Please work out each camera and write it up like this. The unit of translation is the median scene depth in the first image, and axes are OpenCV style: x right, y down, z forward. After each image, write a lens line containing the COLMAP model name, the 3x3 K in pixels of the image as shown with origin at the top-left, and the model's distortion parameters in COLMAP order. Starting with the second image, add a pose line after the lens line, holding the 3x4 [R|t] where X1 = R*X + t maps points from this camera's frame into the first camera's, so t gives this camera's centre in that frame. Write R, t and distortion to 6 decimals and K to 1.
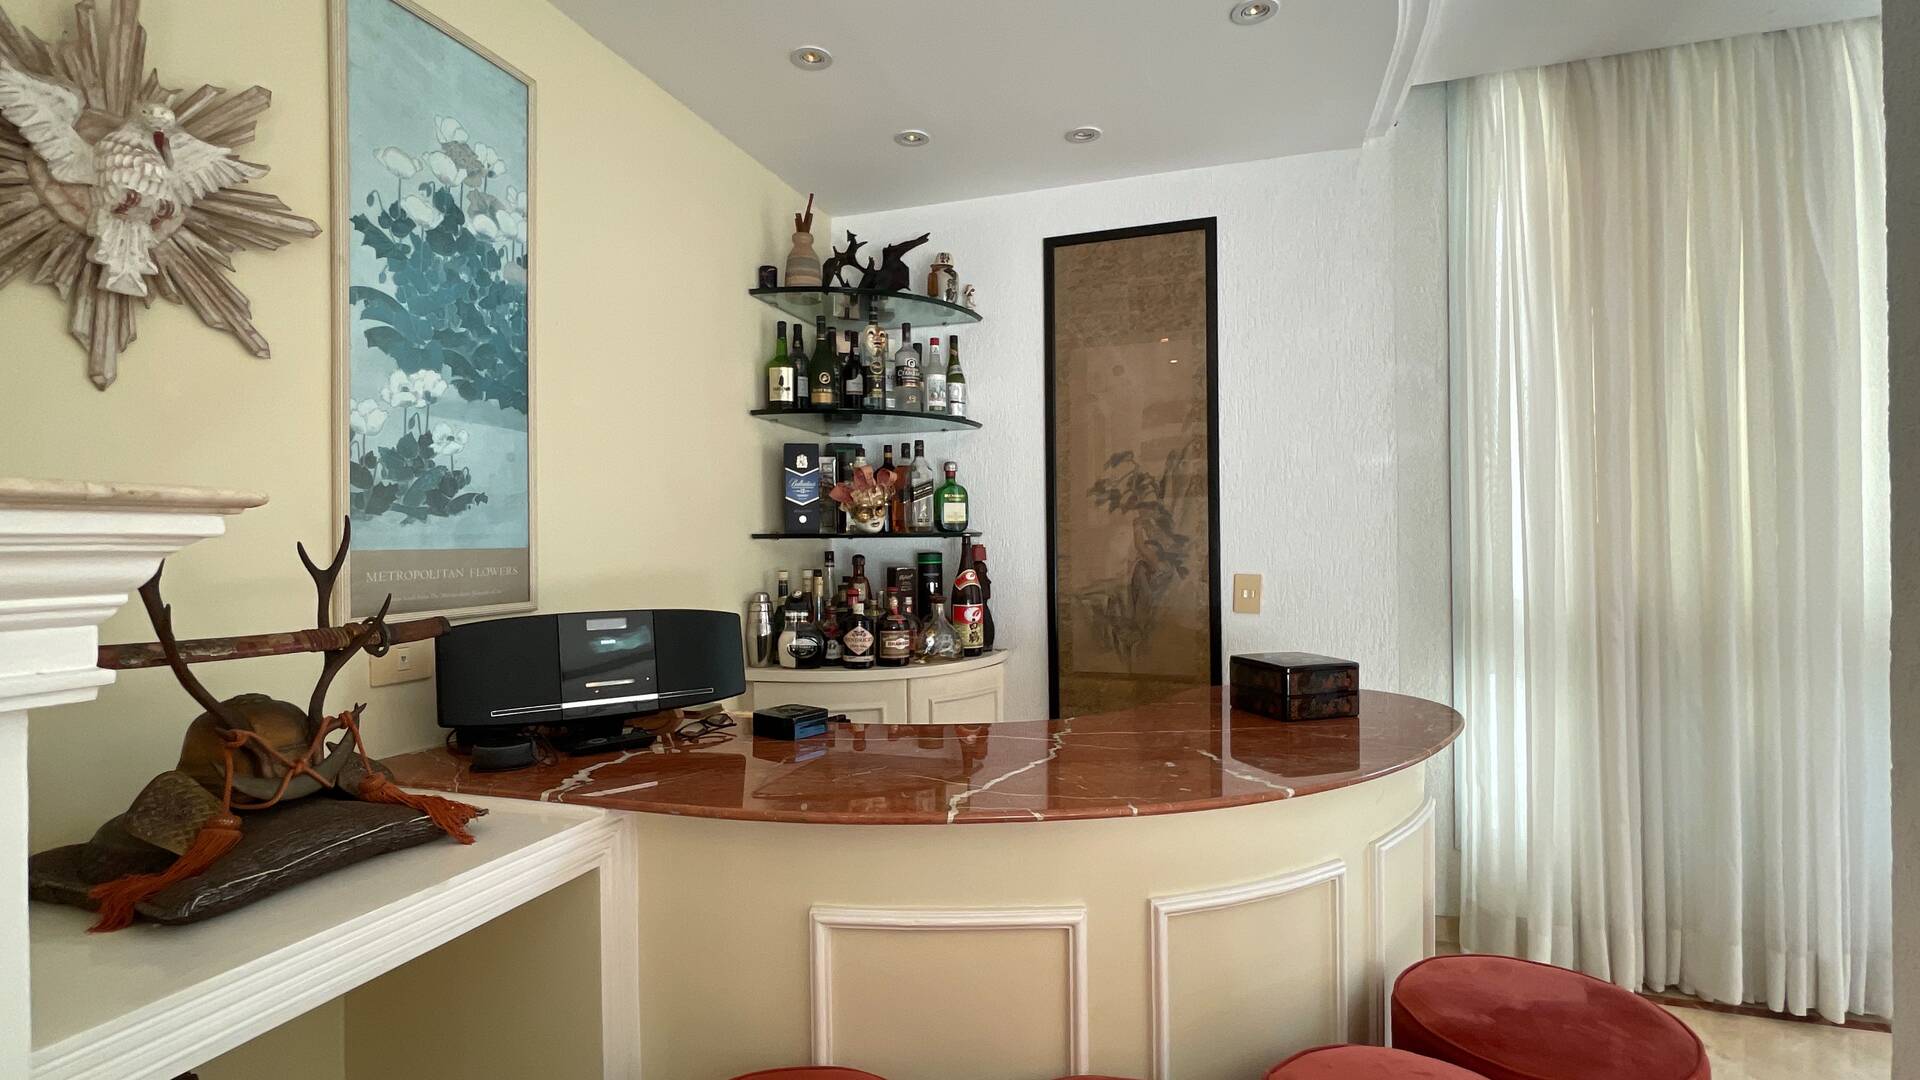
lens RADIAL K [[902.5, 0, 957.6], [0, 902.5, 542.3], [0, 0, 1]] dist [-0.002228, 0.002748]
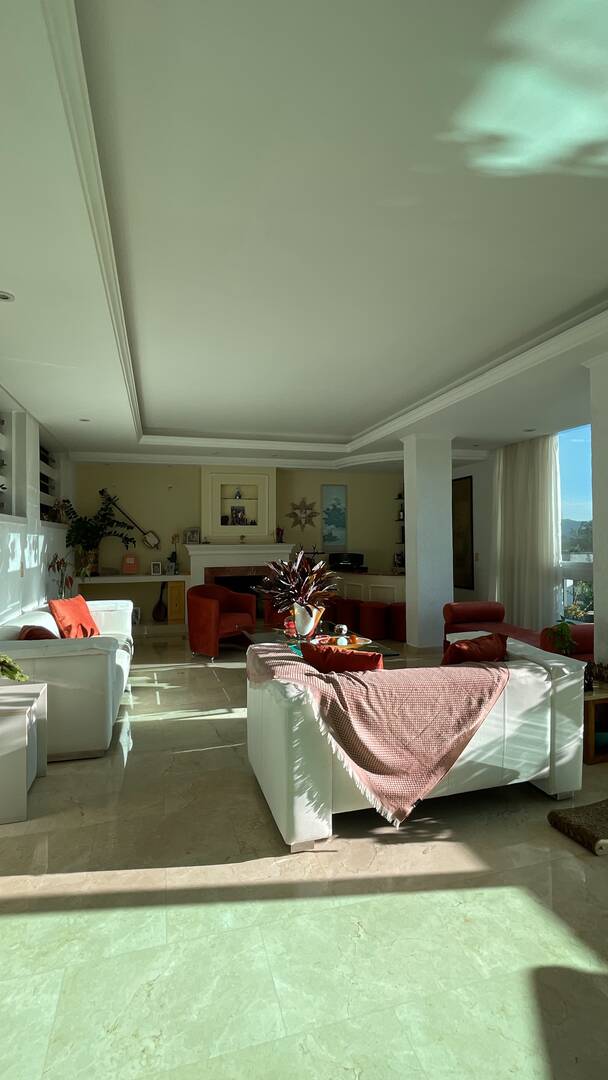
lens RADIAL K [[507.7, 0, 309.7], [0, 507.7, 539.4], [0, 0, 1]] dist [-0.002228, 0.002748]
pose [[0.565592, 0.011042, -0.824611, 3.284138], [-0.001906, 0.999925, 0.012083, -0.105857], [0.824683, -0.005262, 0.565571, -1.931953]]
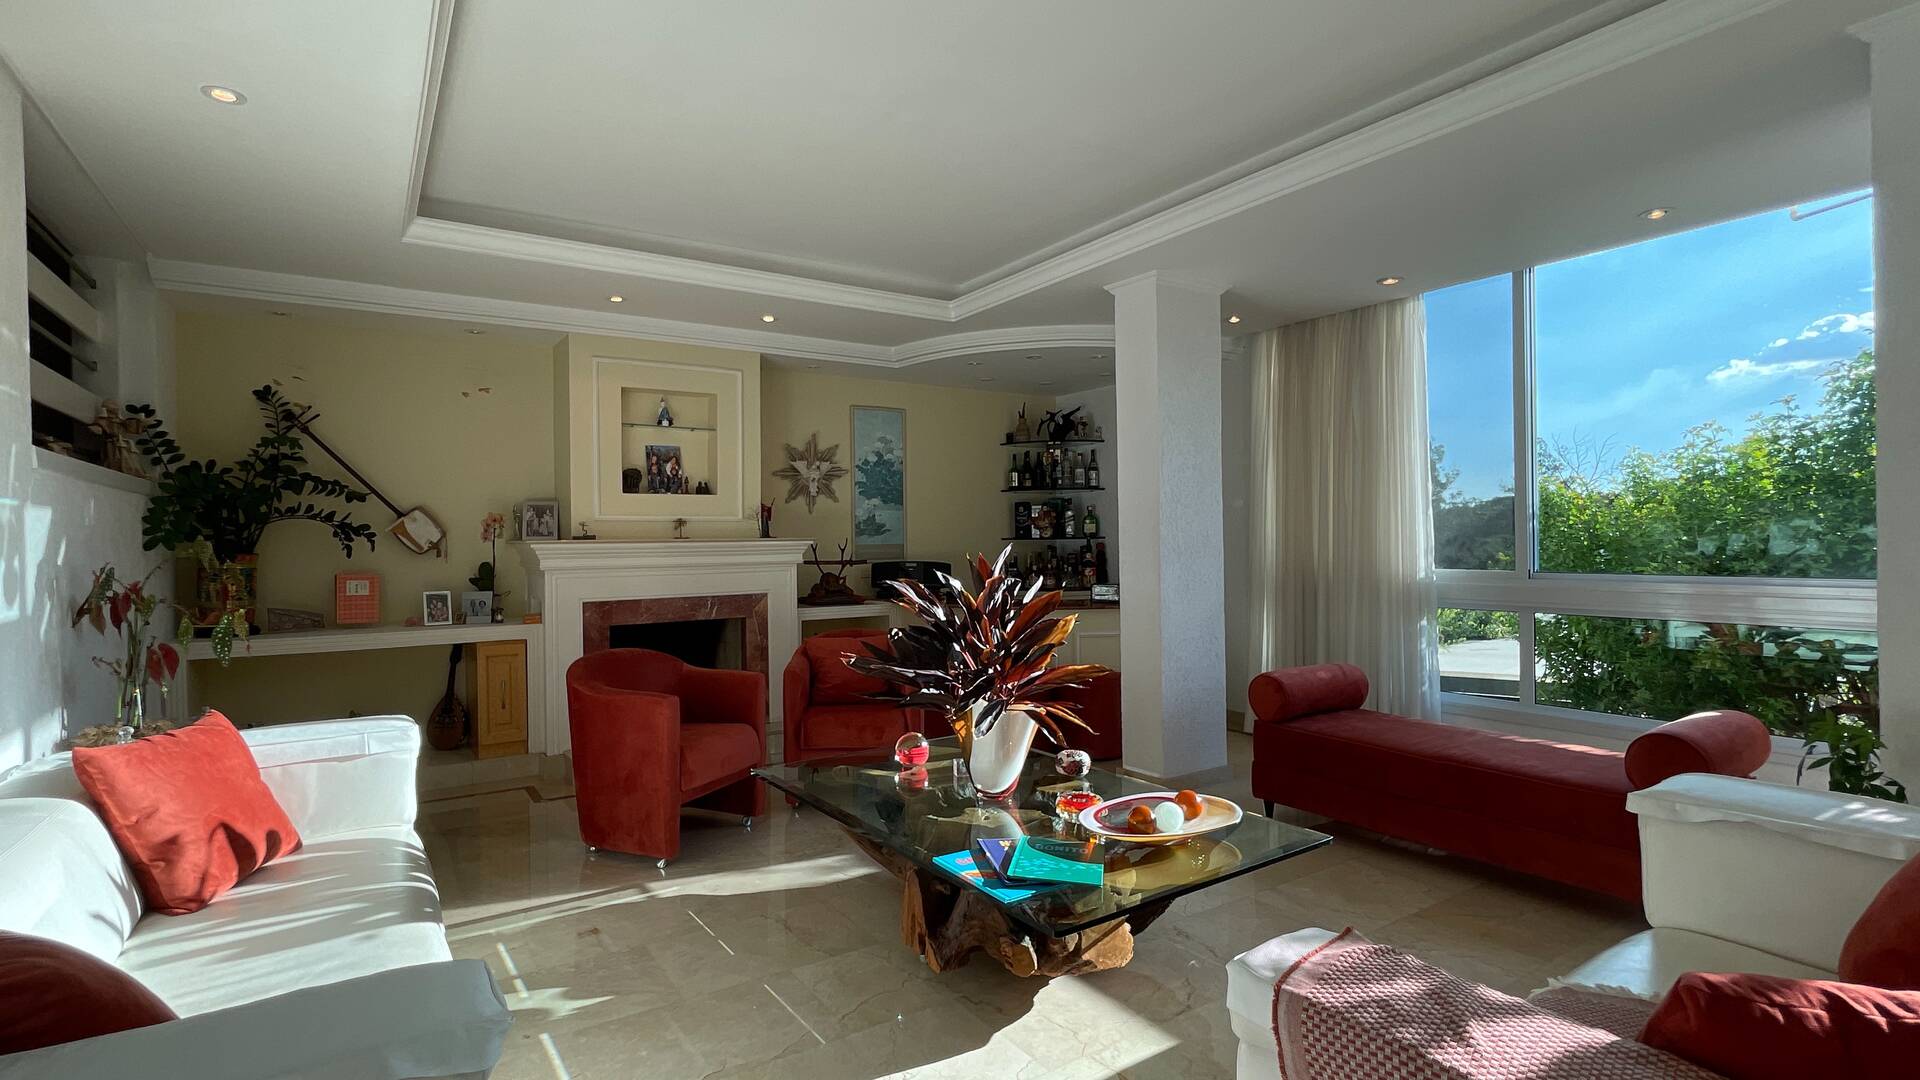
lens RADIAL K [[902.5, 0, 951.3], [0, 902.5, 544.4], [0, 0, 1]] dist [-0.002228, 0.002748]
pose [[0.781201, 0.007100, -0.624239, 2.029642], [0.001101, 0.999918, 0.012750, -0.039191], [0.624279, -0.010648, 0.781129, -1.772449]]
